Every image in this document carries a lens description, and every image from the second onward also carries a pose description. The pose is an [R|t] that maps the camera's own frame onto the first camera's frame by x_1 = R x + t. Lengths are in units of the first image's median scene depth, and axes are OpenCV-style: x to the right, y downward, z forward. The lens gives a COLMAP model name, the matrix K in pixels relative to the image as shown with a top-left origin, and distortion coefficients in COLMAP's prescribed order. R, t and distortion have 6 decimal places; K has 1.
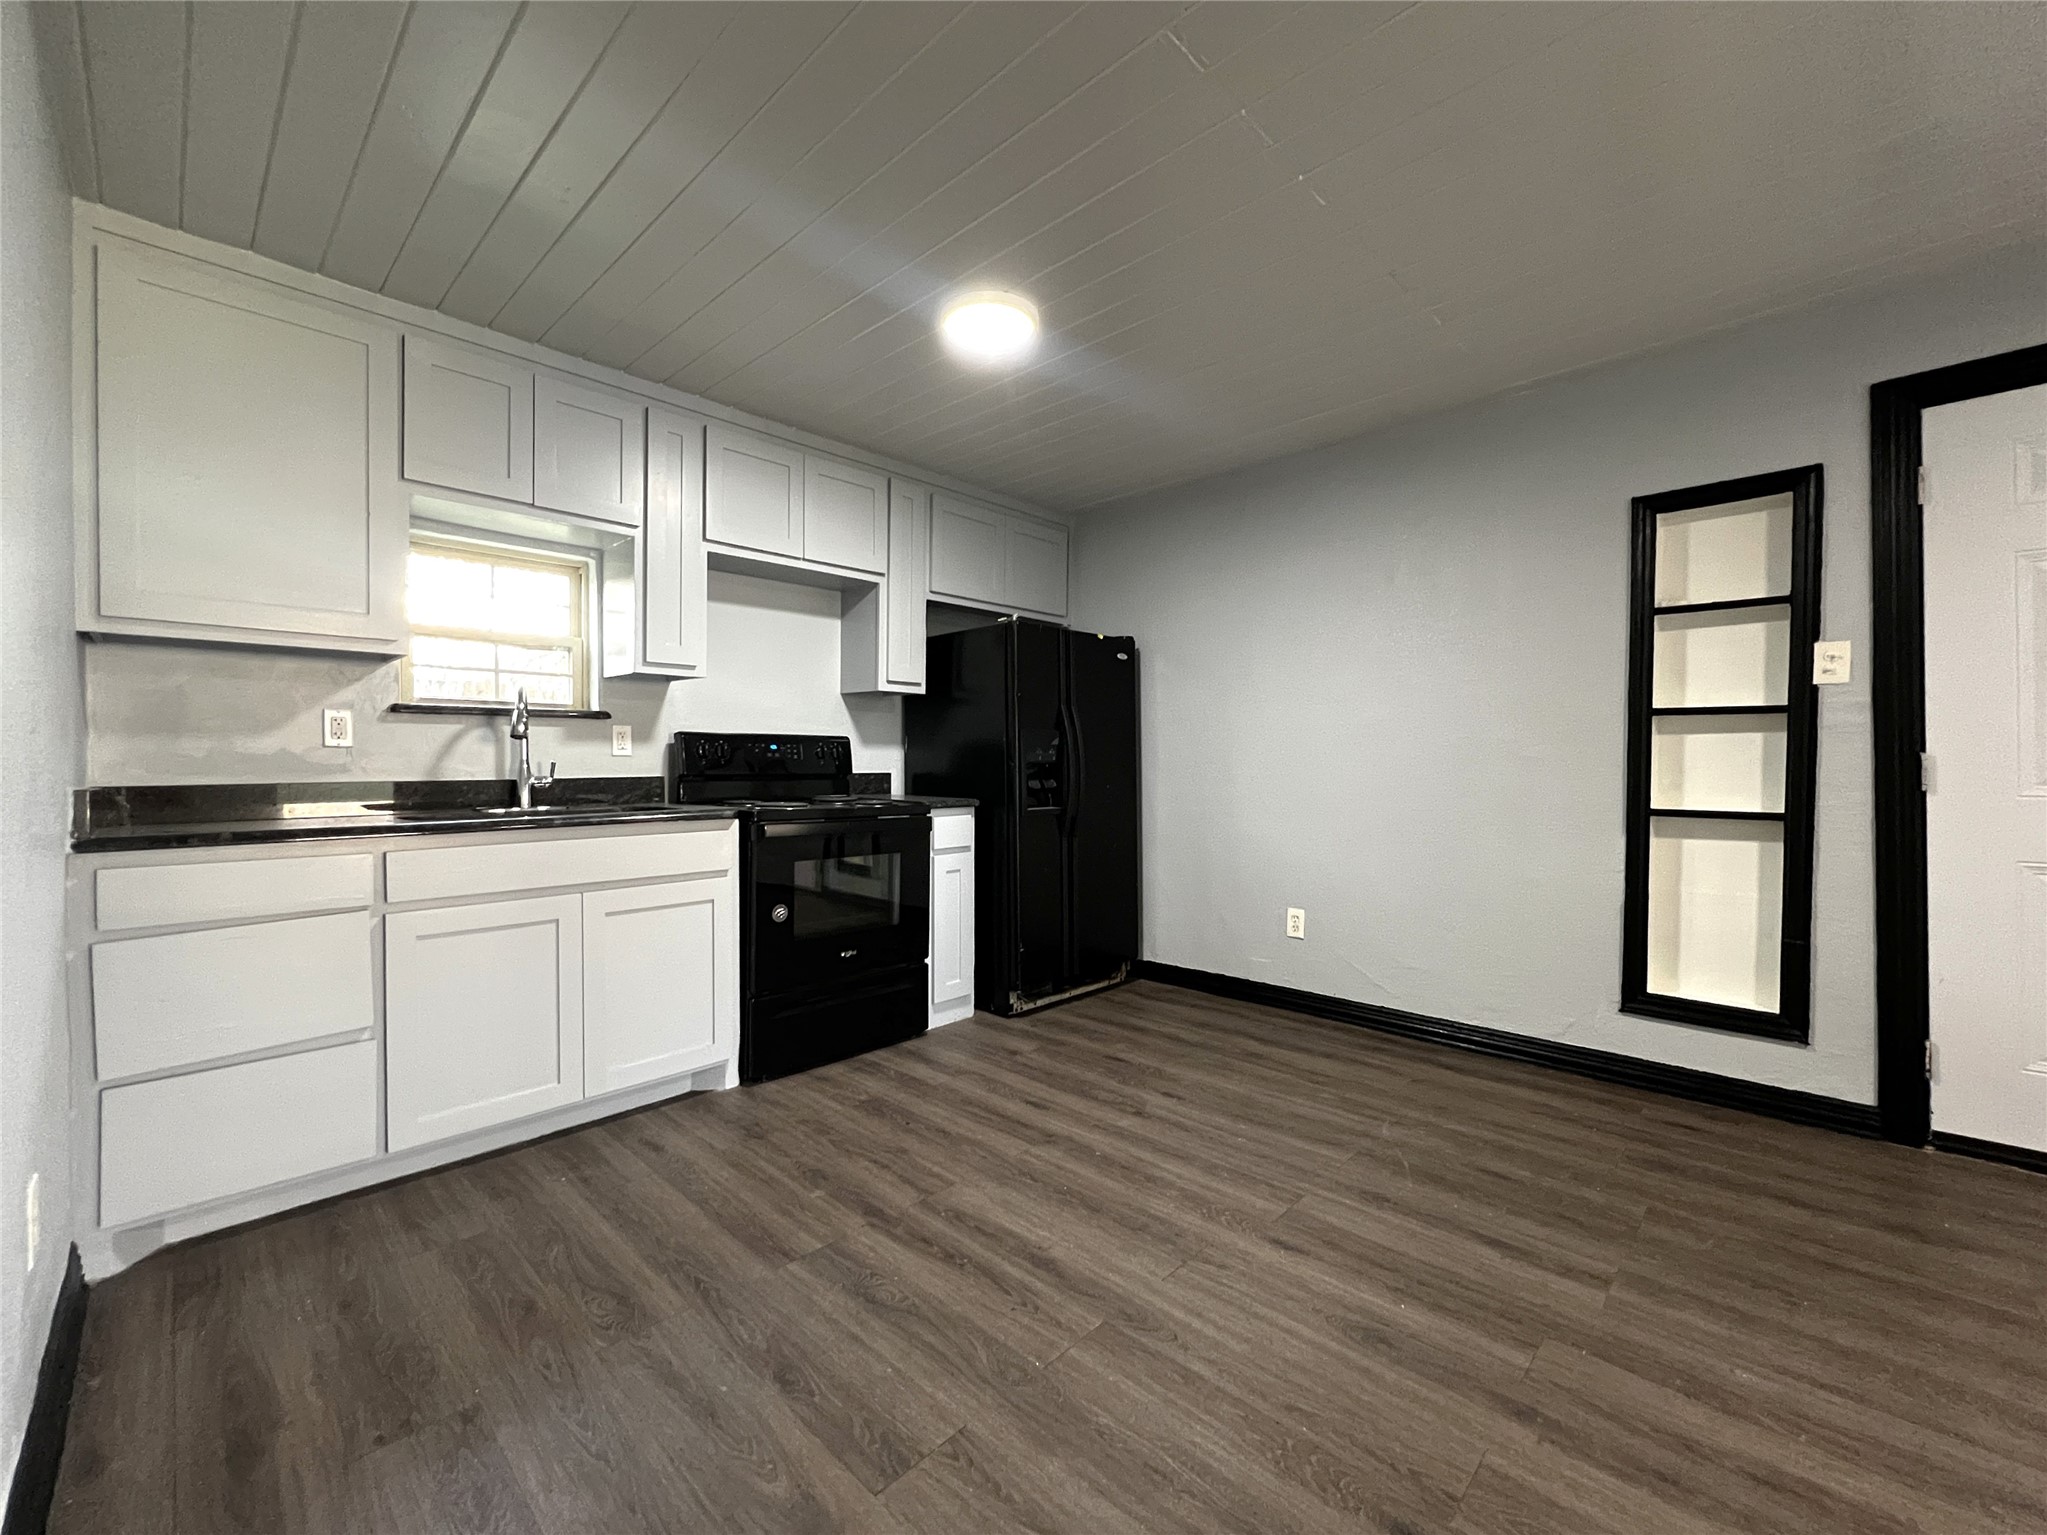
lens RADIAL K [[832.2, 0, 1021.7], [0, 832.2, 769.8], [0, 0, 1]] dist [-0.000439, 0.000520]
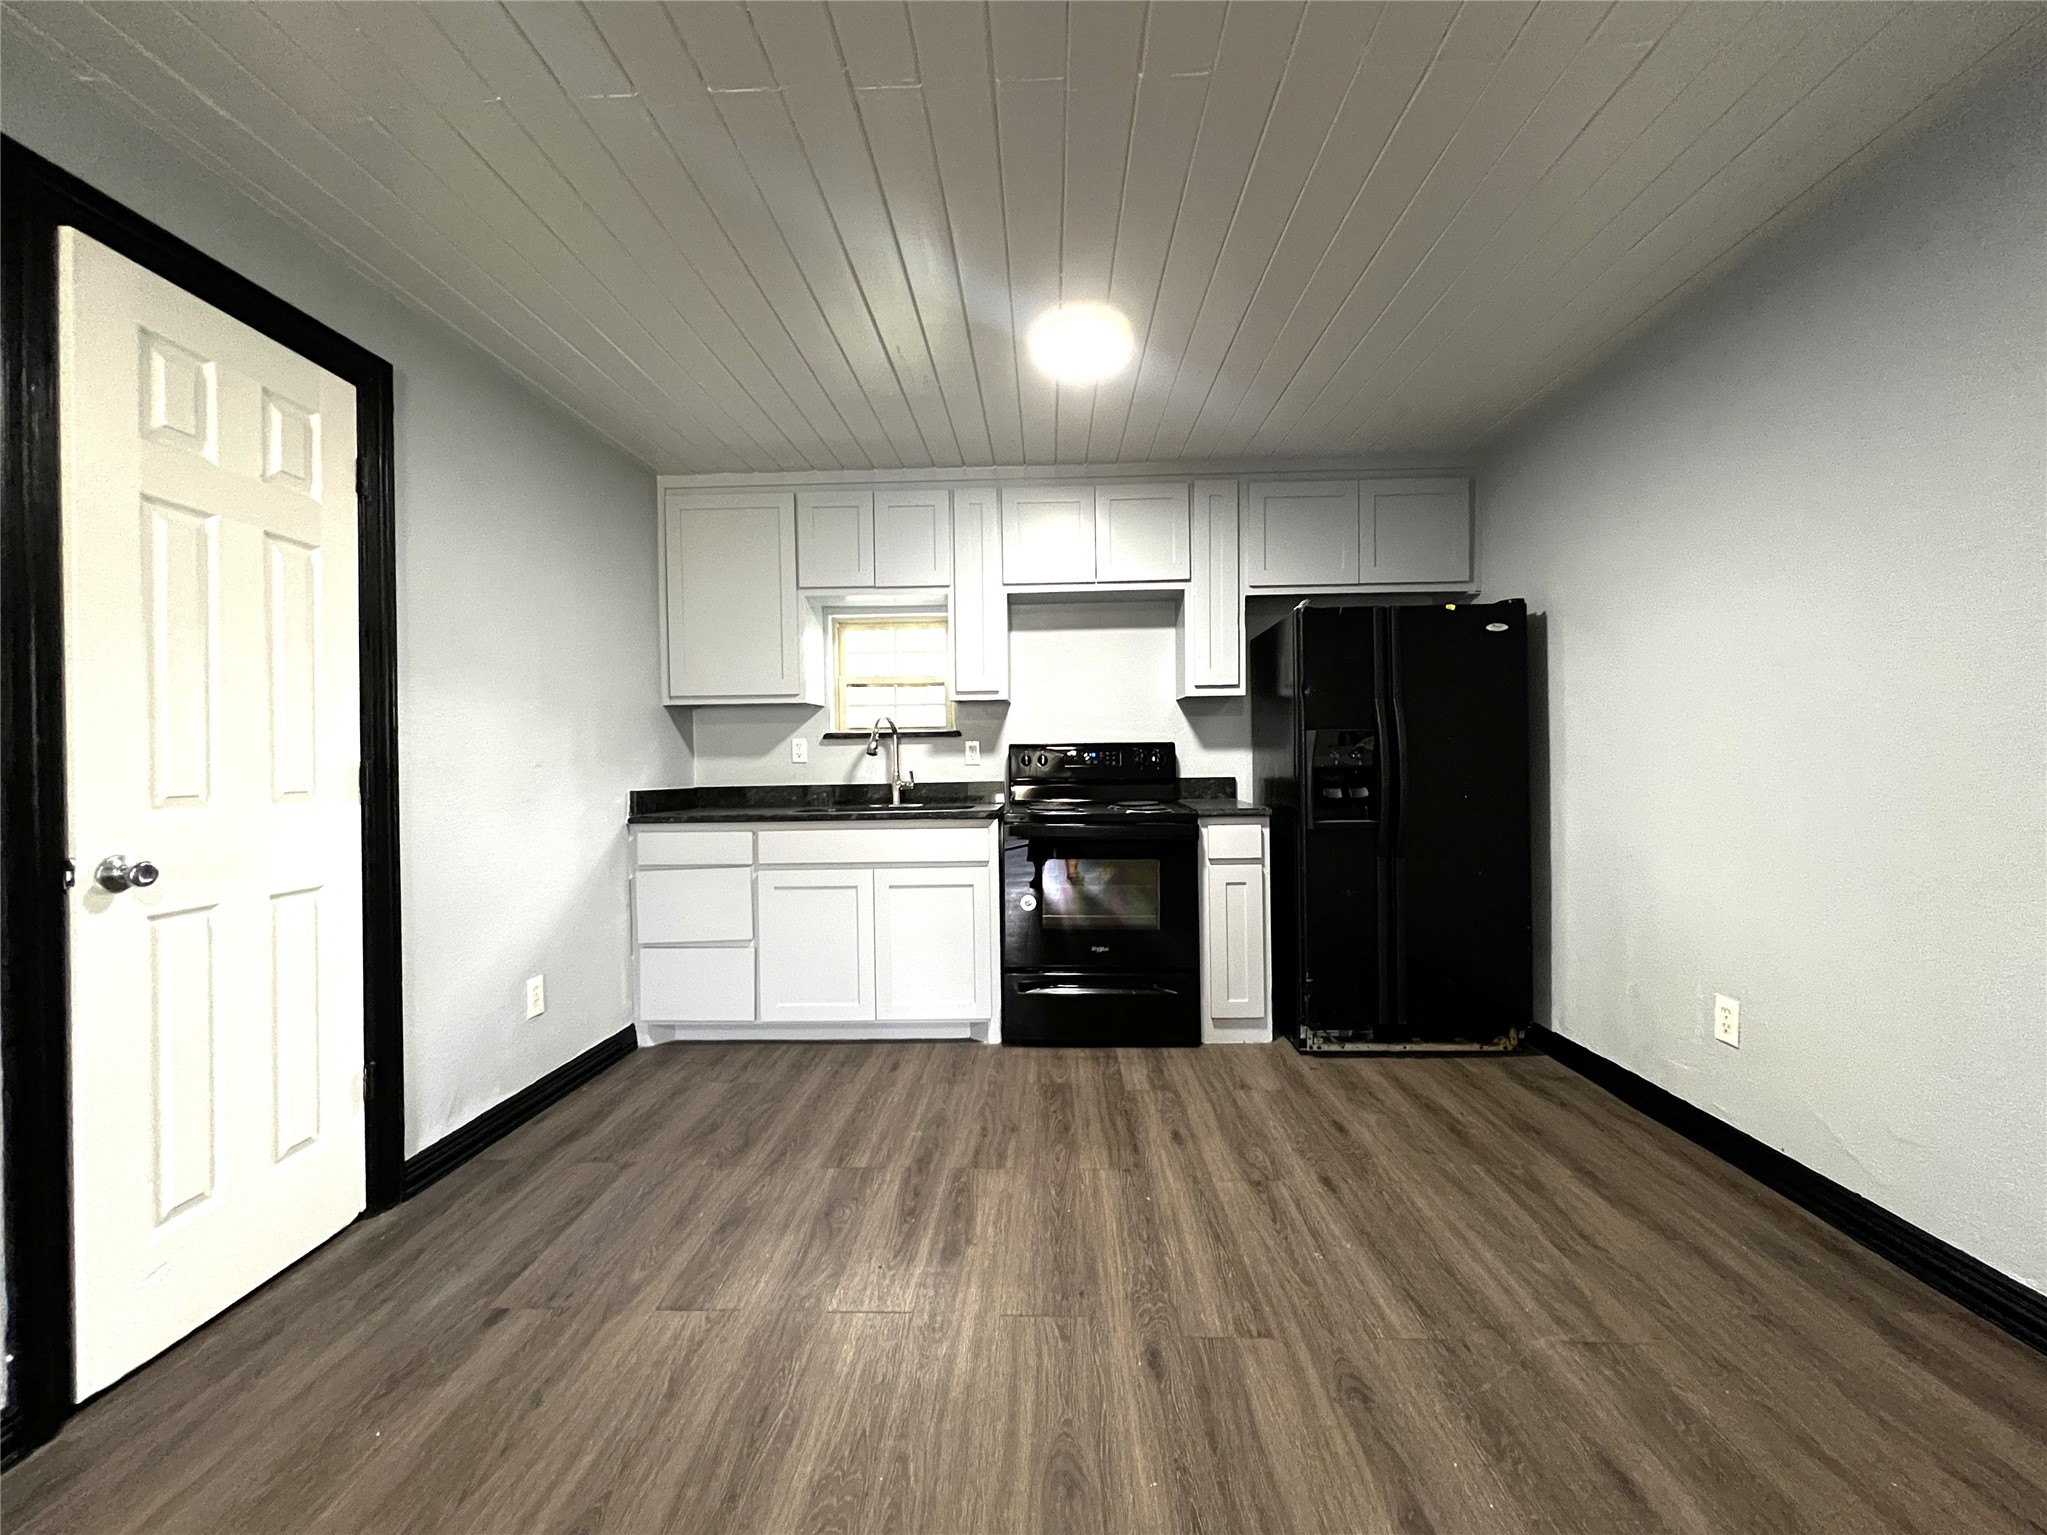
lens RADIAL K [[832.2, 0, 1021.7], [0, 832.2, 769.8], [0, 0, 1]] dist [-0.000439, 0.000520]
pose [[0.673305, -0.000269, -0.739365, 0.528022], [0.007941, 0.999945, 0.006867, -0.018371], [0.739322, -0.010495, 0.673270, 0.214647]]
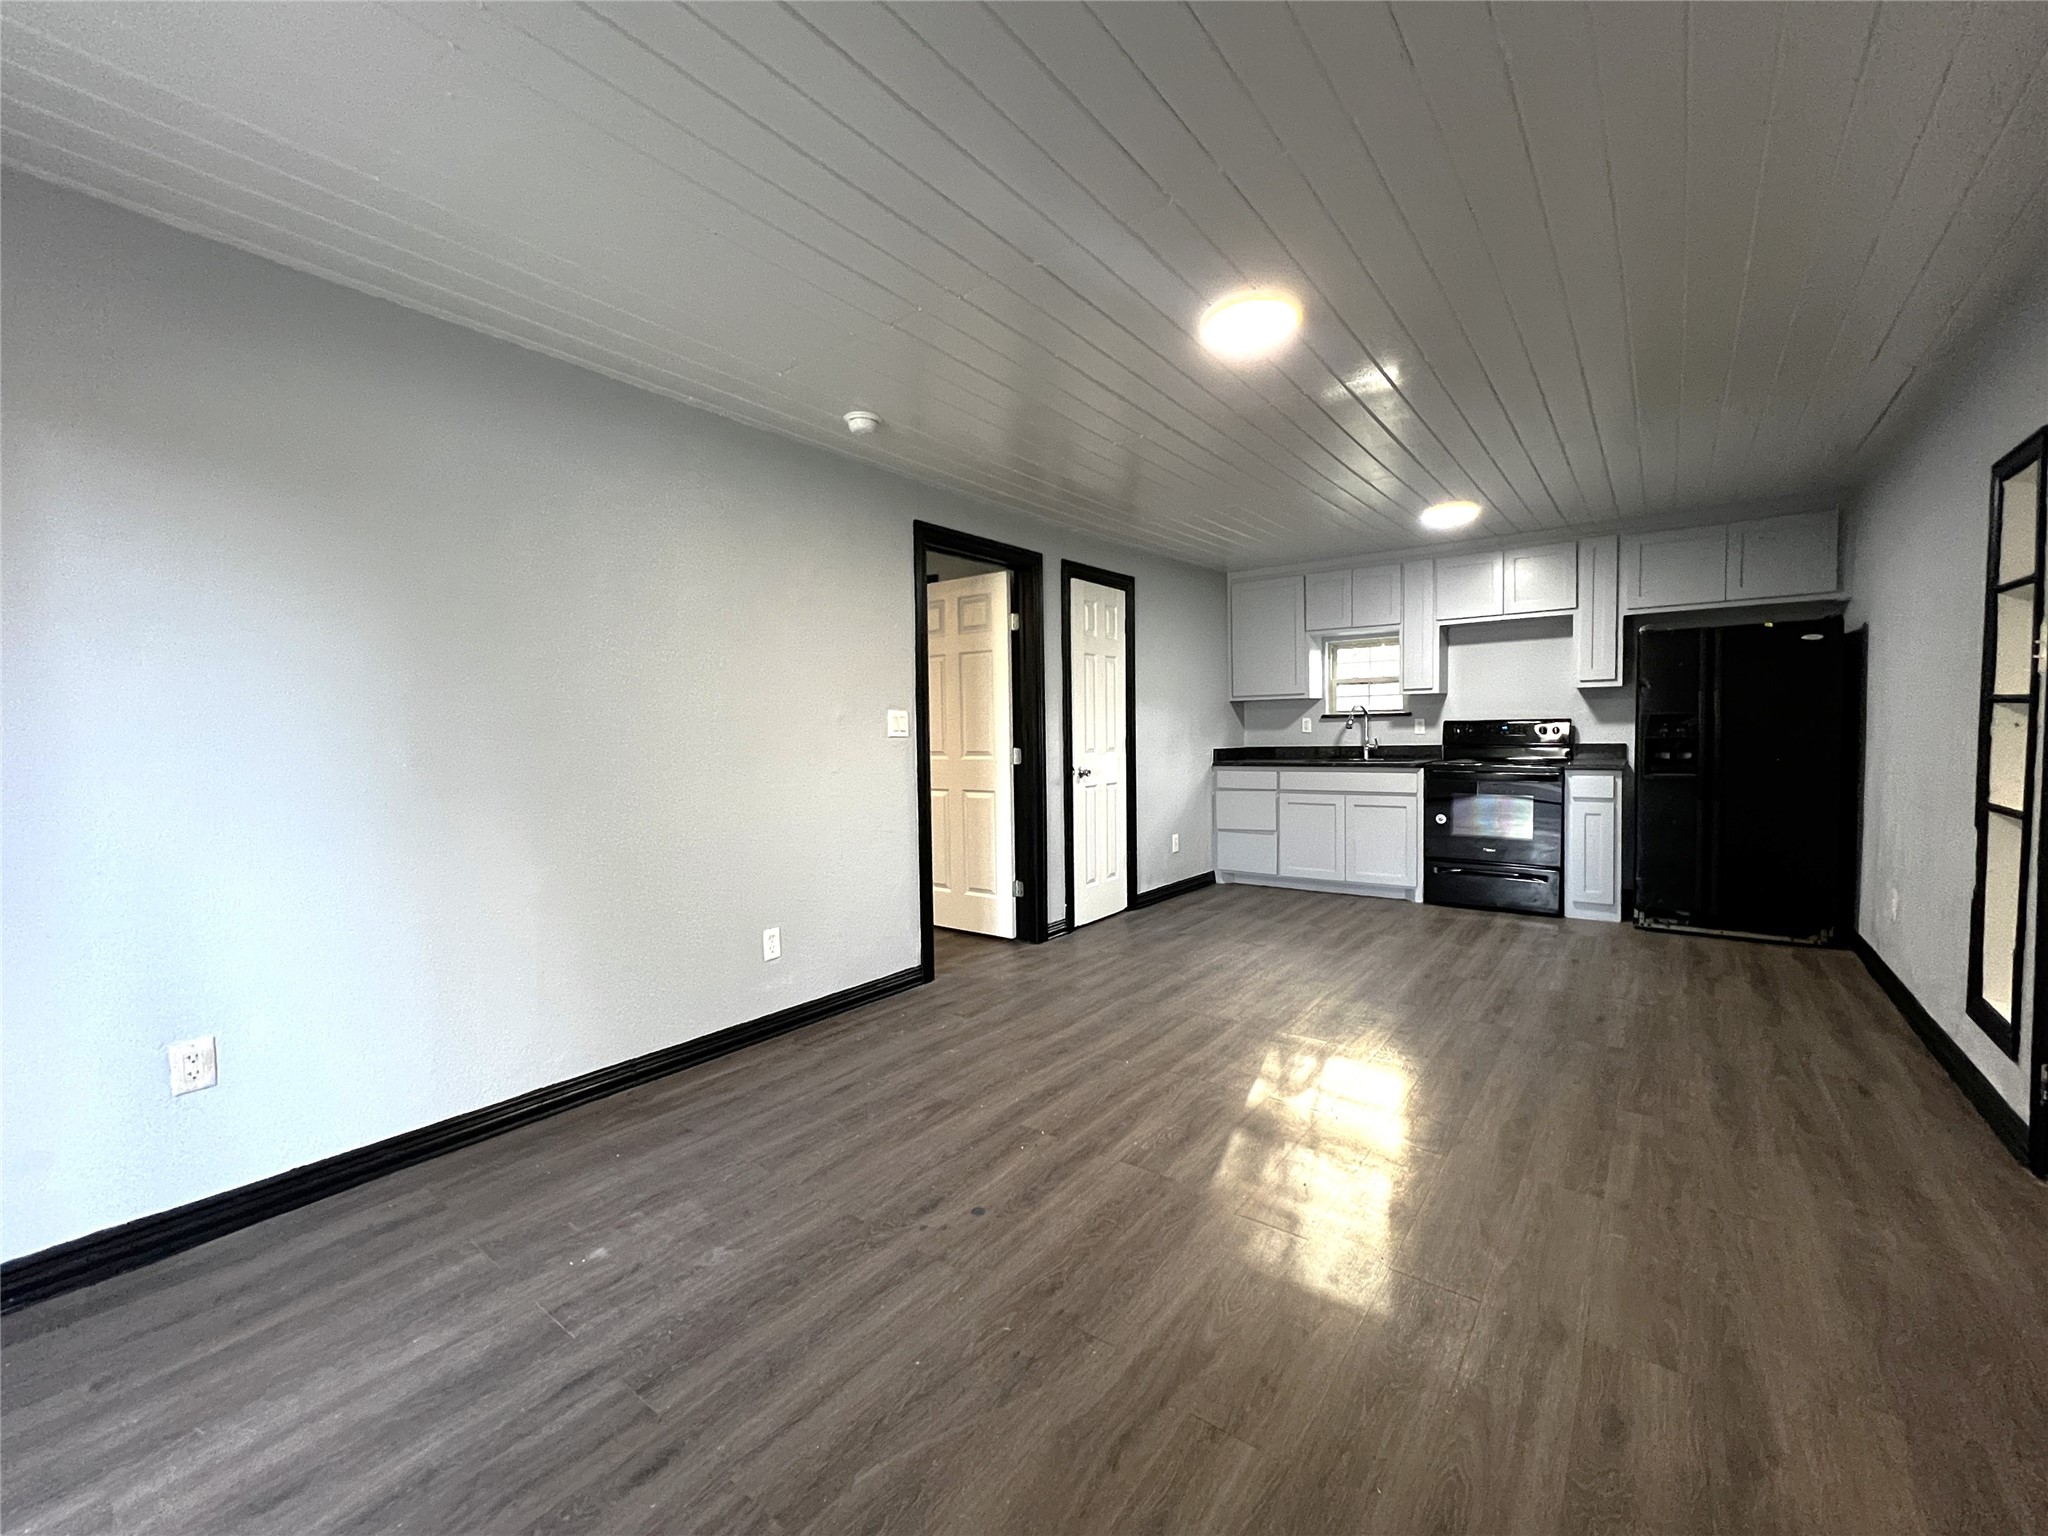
lens RADIAL K [[830.2, 0, 1025.3], [0, 830.2, 774.6], [0, 0, 1]] dist [-0.000966, -0.000179]
pose [[0.120540, 0.052782, -0.991304, 1.412197], [0.013027, 0.998415, 0.054744, -0.043239], [0.992623, -0.019513, 0.119662, -0.161823]]
